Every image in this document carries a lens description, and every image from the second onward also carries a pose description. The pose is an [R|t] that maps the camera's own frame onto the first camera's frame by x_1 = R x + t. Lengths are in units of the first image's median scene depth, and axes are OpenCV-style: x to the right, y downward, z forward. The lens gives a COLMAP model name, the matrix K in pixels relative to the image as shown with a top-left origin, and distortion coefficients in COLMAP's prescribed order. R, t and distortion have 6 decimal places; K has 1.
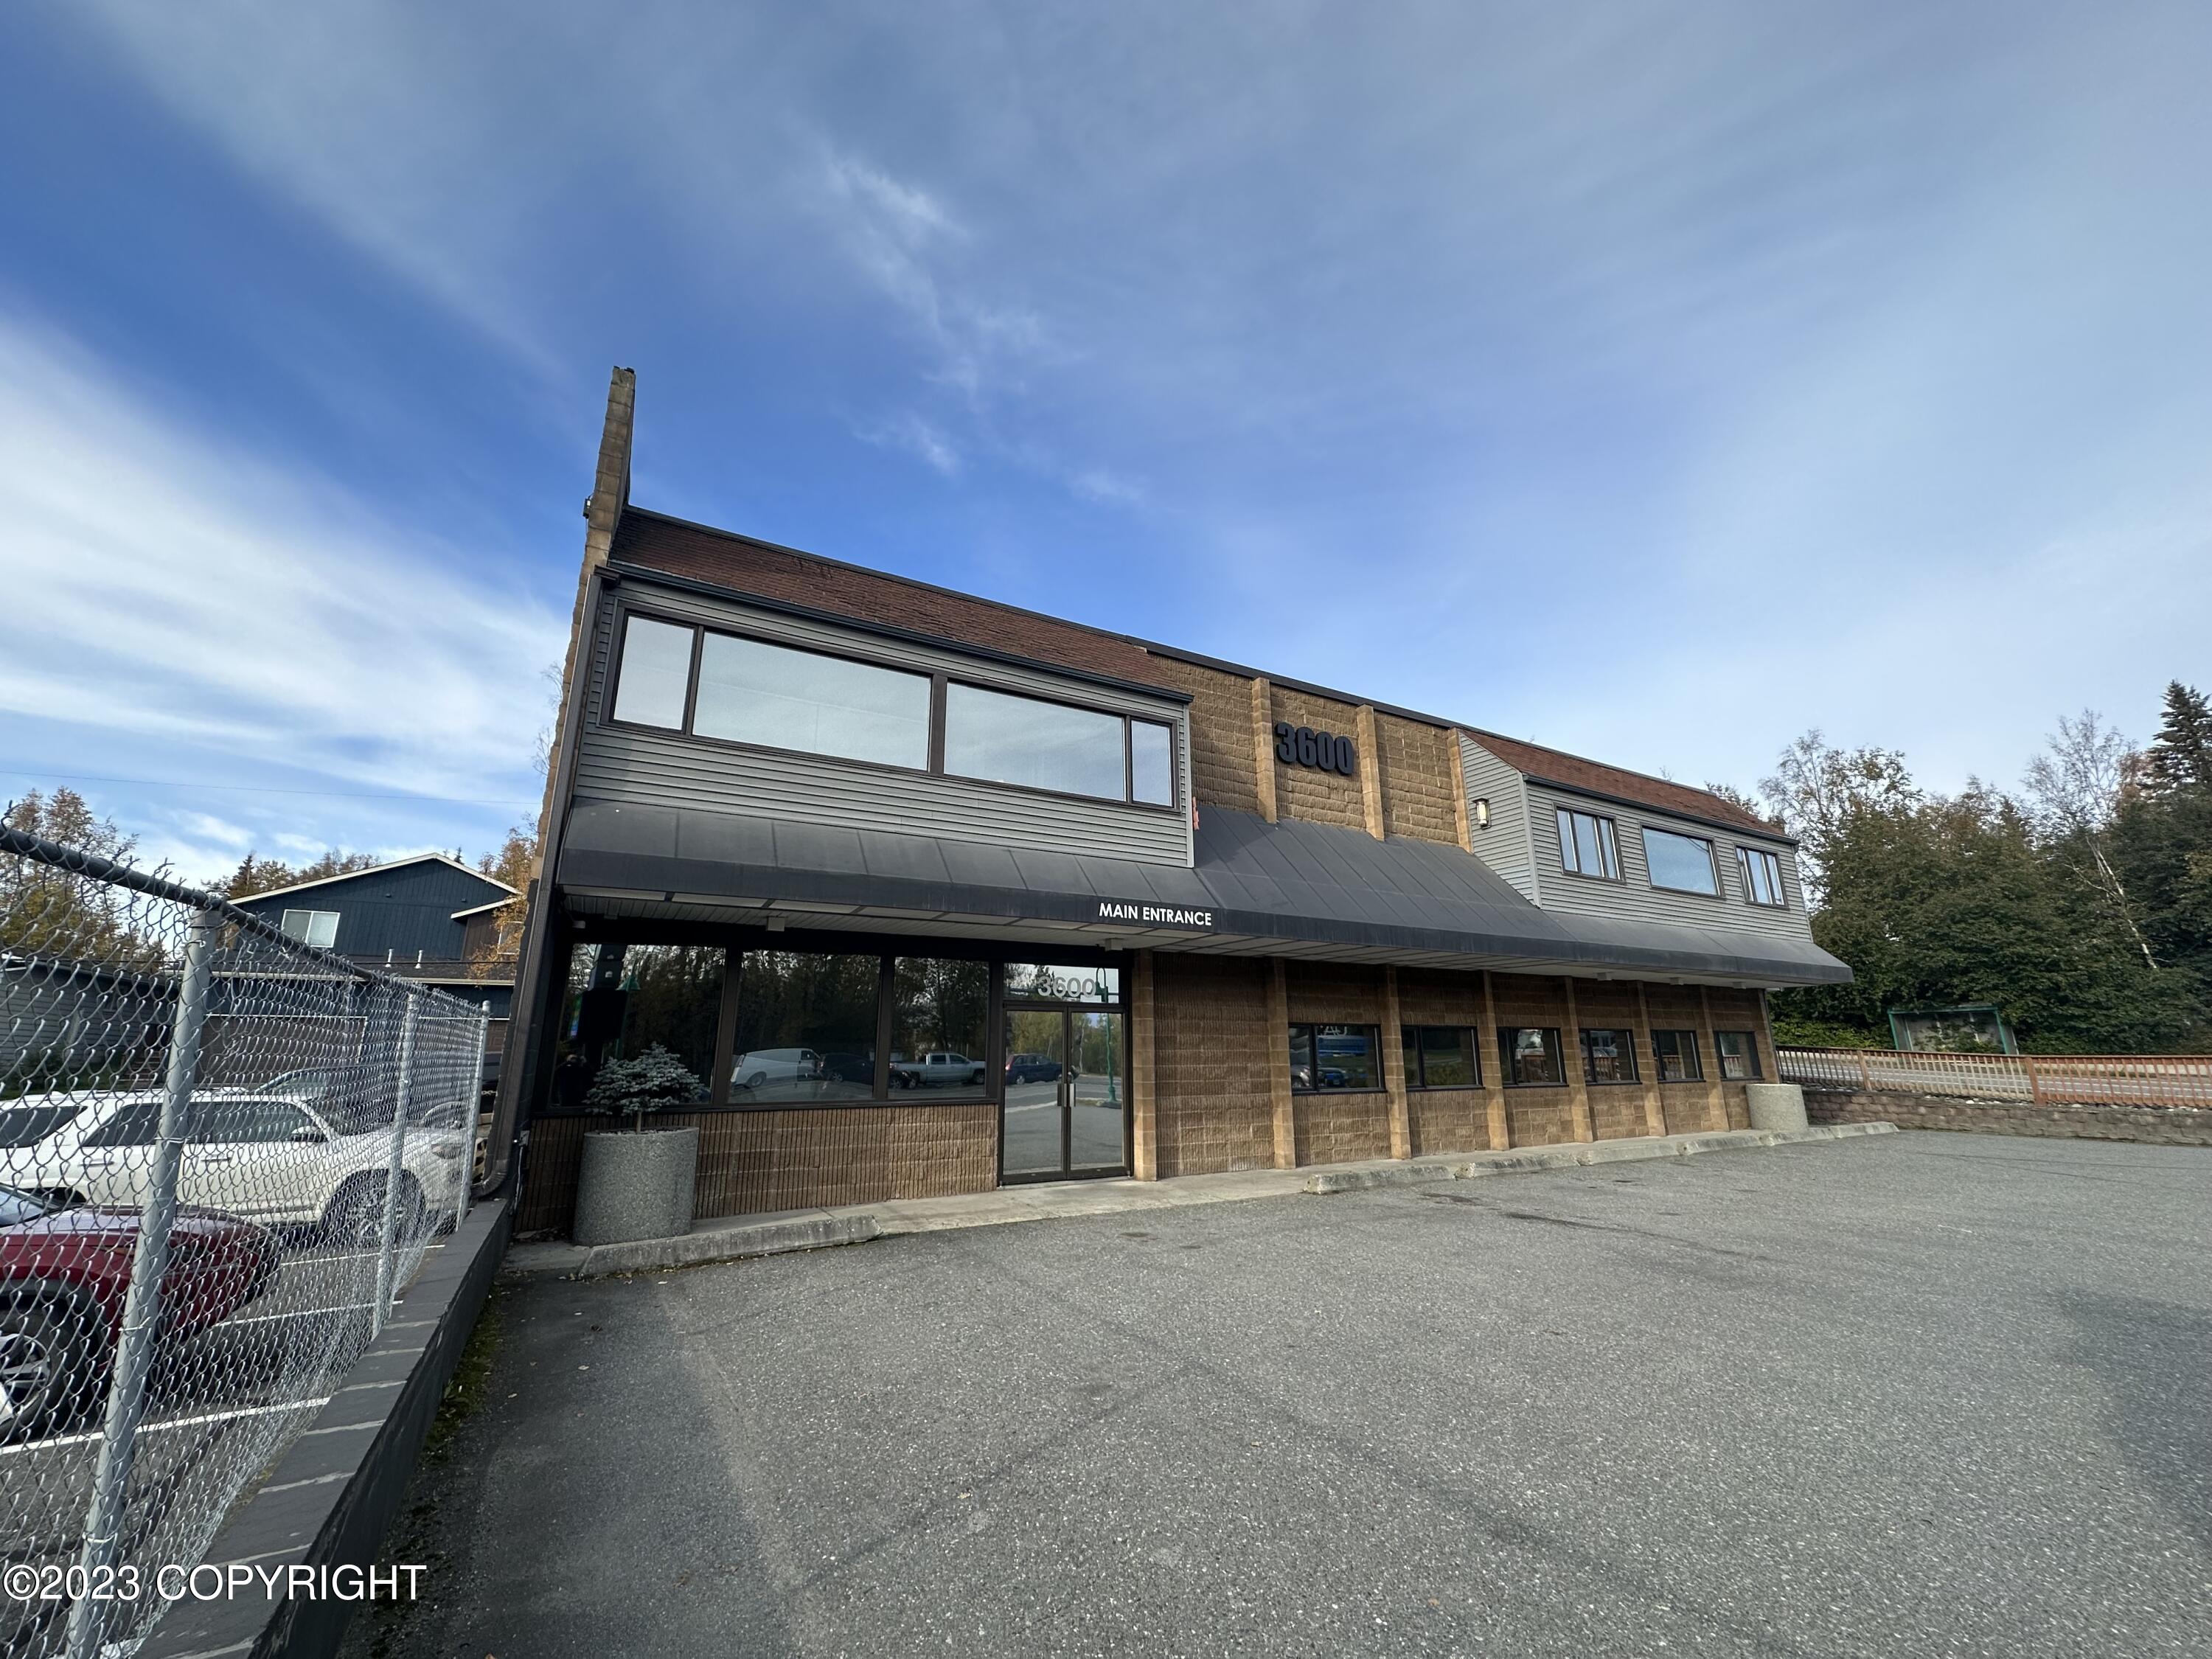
lens RADIAL K [[881.5, 0, 1106.0], [0, 881.5, 829.5], [0, 0, 1]] dist [-0.001374, 0.000228]
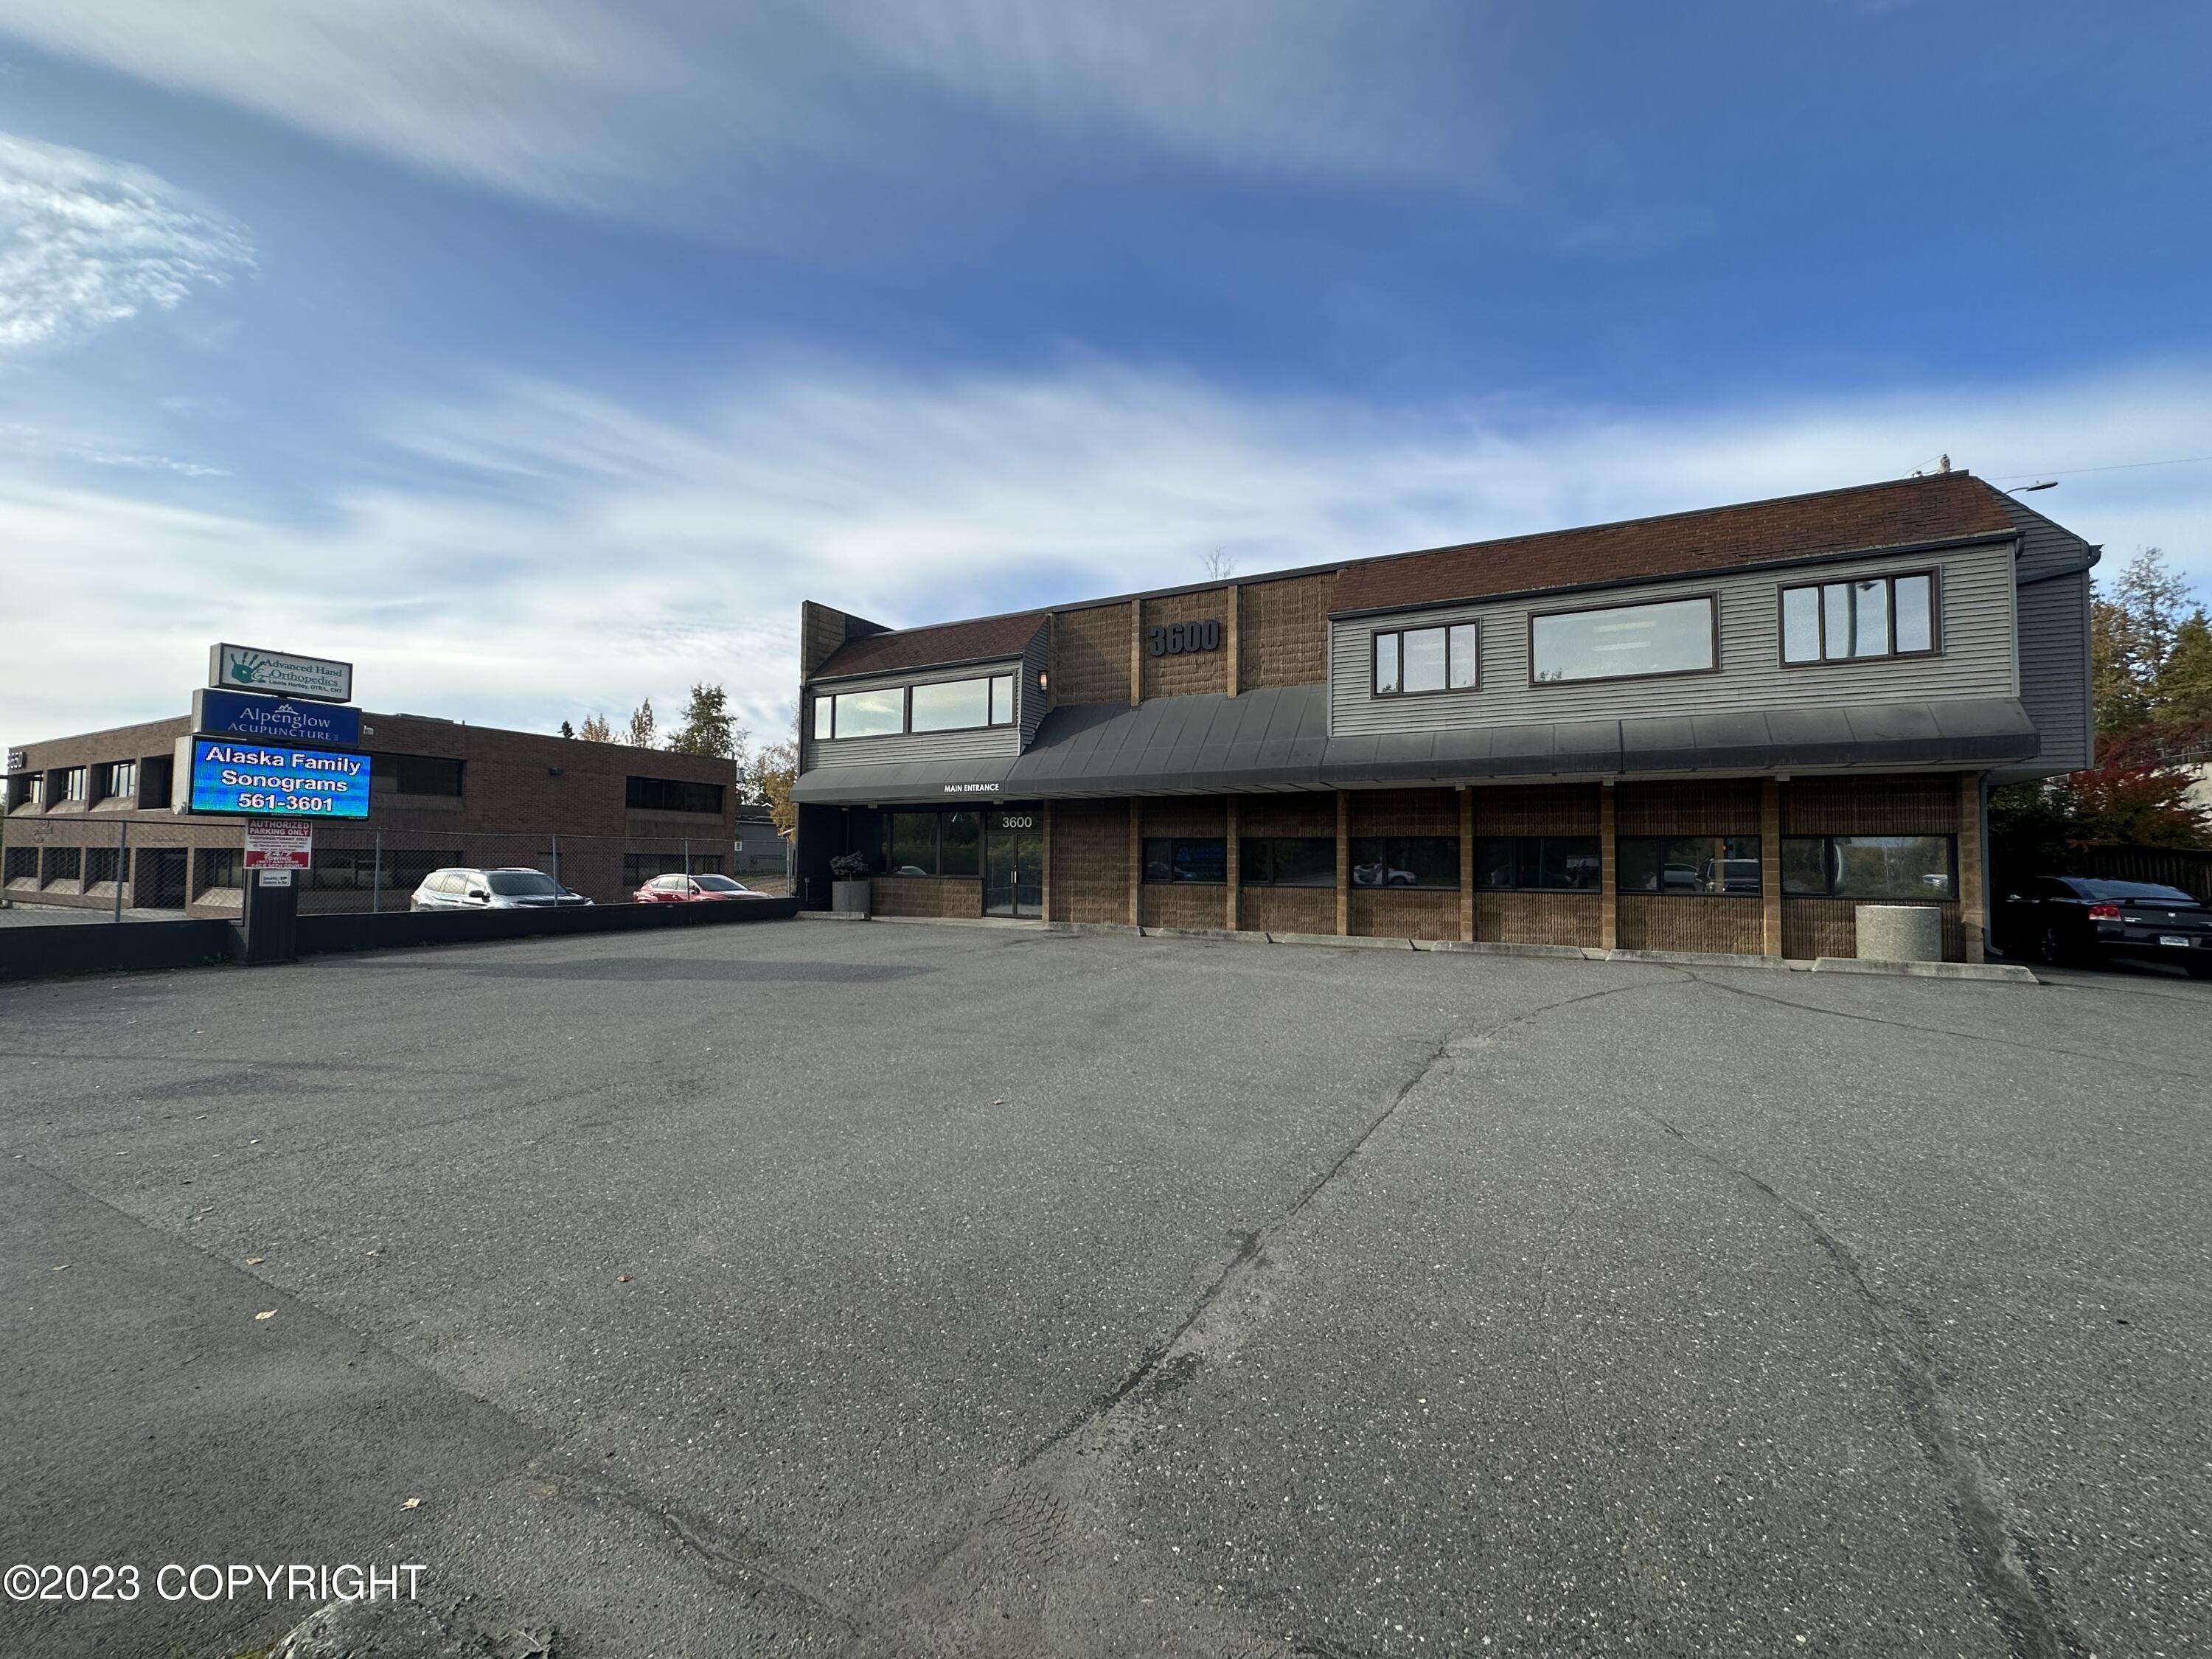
lens RADIAL K [[881.5, 0, 1106.0], [0, 881.5, 829.5], [0, 0, 1]] dist [-0.001374, 0.000228]
pose [[0.525466, -0.021021, -0.850555, 1.382287], [0.201224, 0.974404, 0.100232, 0.036376], [0.826677, -0.223821, 0.516246, 0.151247]]
